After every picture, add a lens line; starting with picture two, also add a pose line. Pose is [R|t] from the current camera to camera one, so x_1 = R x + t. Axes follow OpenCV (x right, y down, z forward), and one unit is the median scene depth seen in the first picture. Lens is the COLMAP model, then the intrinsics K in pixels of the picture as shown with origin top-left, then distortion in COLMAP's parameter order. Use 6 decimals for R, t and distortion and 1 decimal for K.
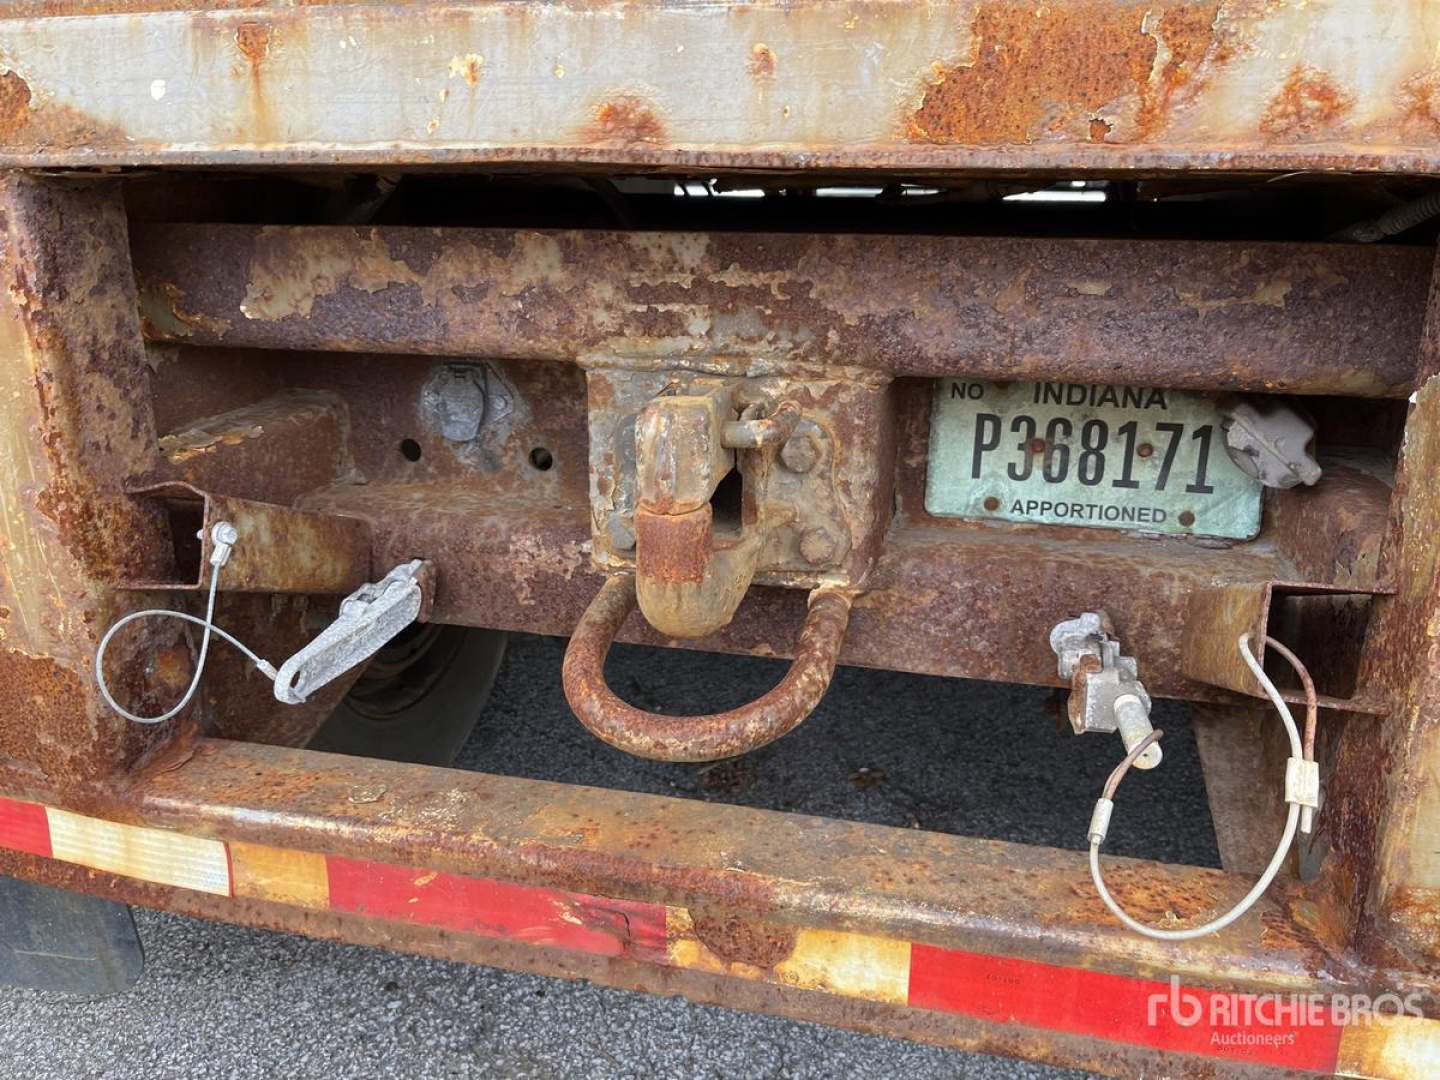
lens RADIAL K [[1088.6, 0, 727.8], [0, 1088.6, 532.5], [0, 0, 1]] dist [0.043460, -0.047252]
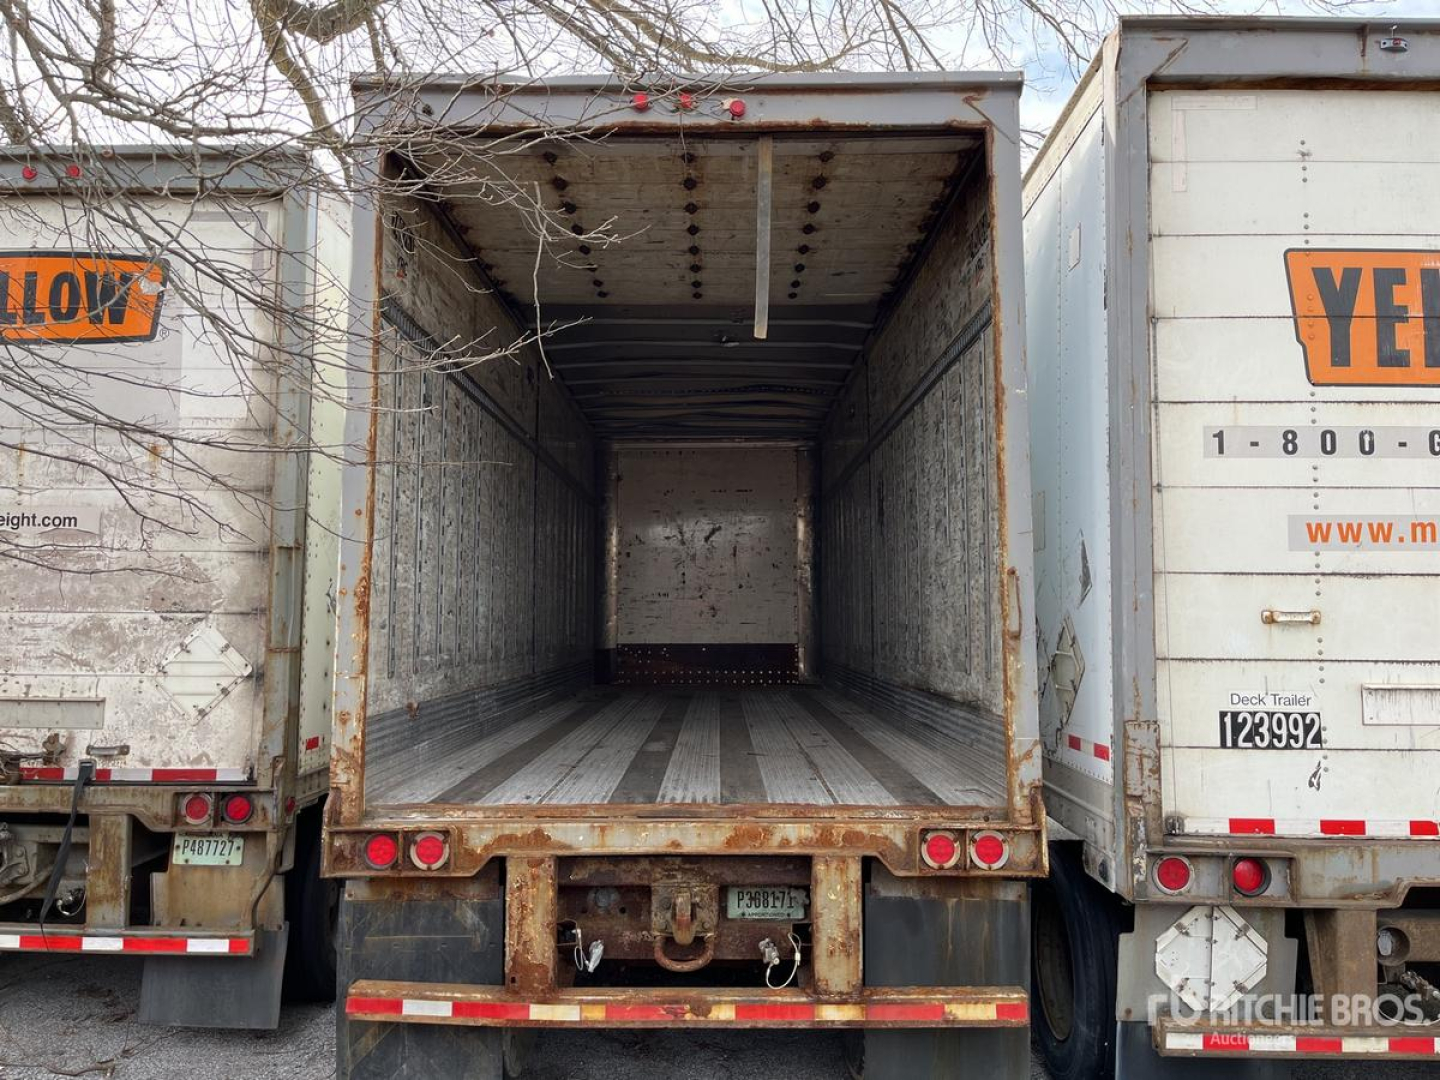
lens RADIAL K [[1088.6, 0, 715.6], [0, 1088.6, 545.1], [0, 0, 1]] dist [0.043460, -0.047252]
pose [[0.975761, 0.009397, 0.218637, -0.901262], [0.075133, 0.923965, -0.375025, 0.263277], [-0.205538, 0.382362, 0.900863, -3.750612]]
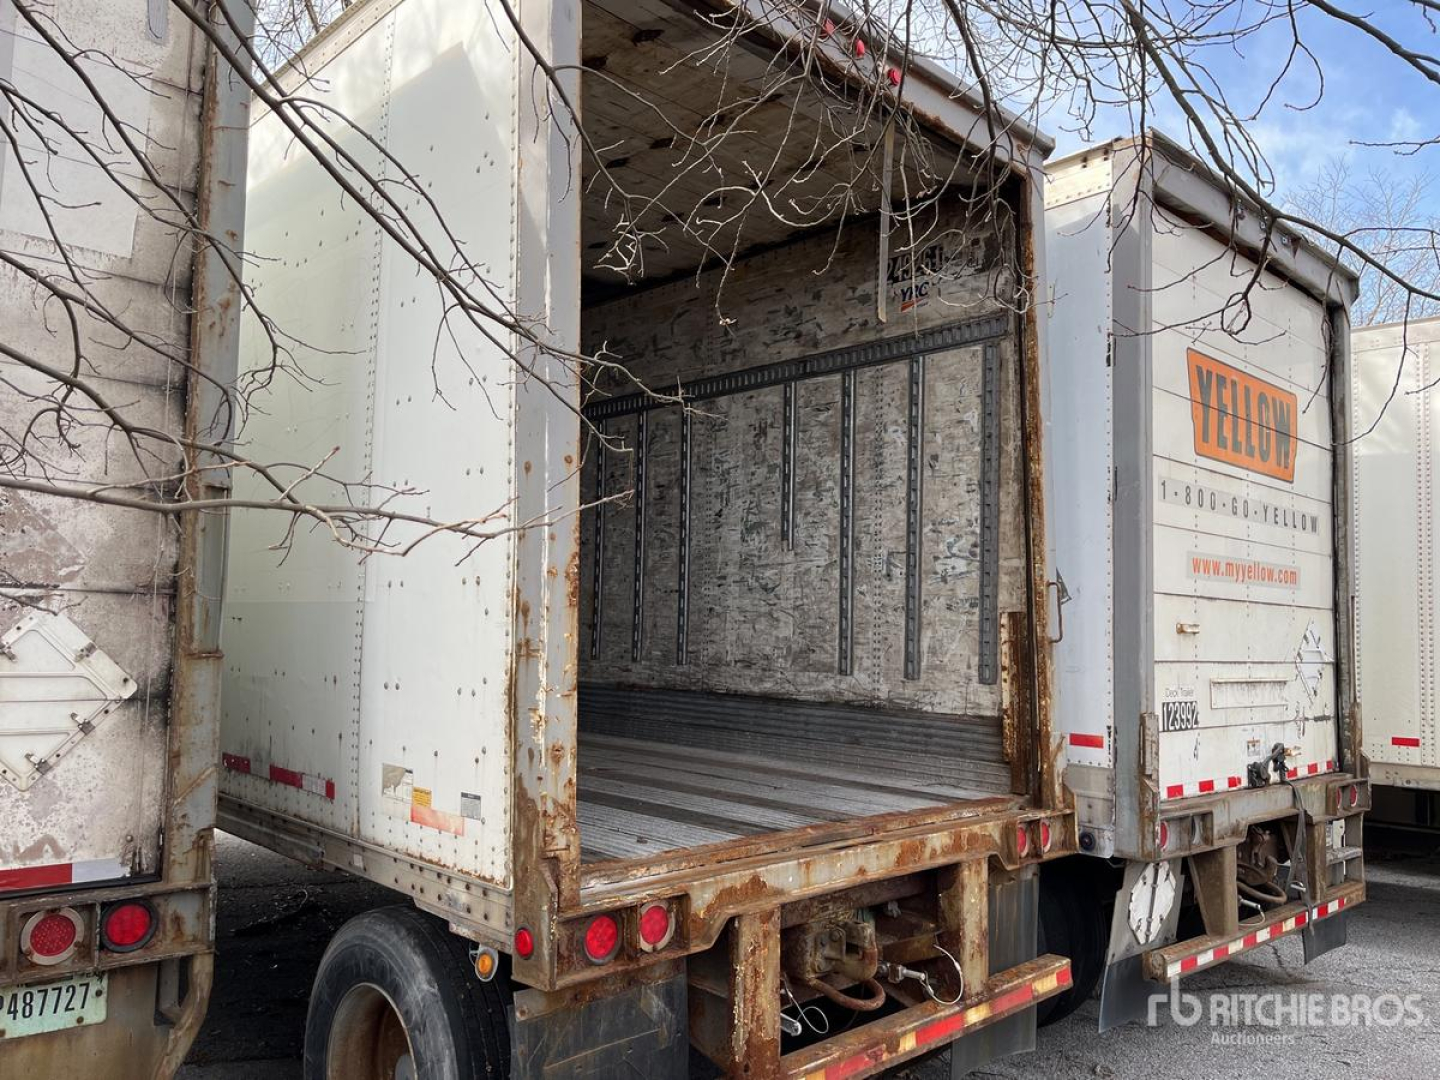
lens RADIAL K [[1088.6, 0, 732.8], [0, 1088.6, 551.5], [0, 0, 1]] dist [0.043460, -0.047252]
pose [[0.540485, 0.062168, 0.839054, -3.797808], [0.248857, 0.940832, -0.230013, -0.595207], [-0.803708, 0.333123, 0.493034, -1.216728]]
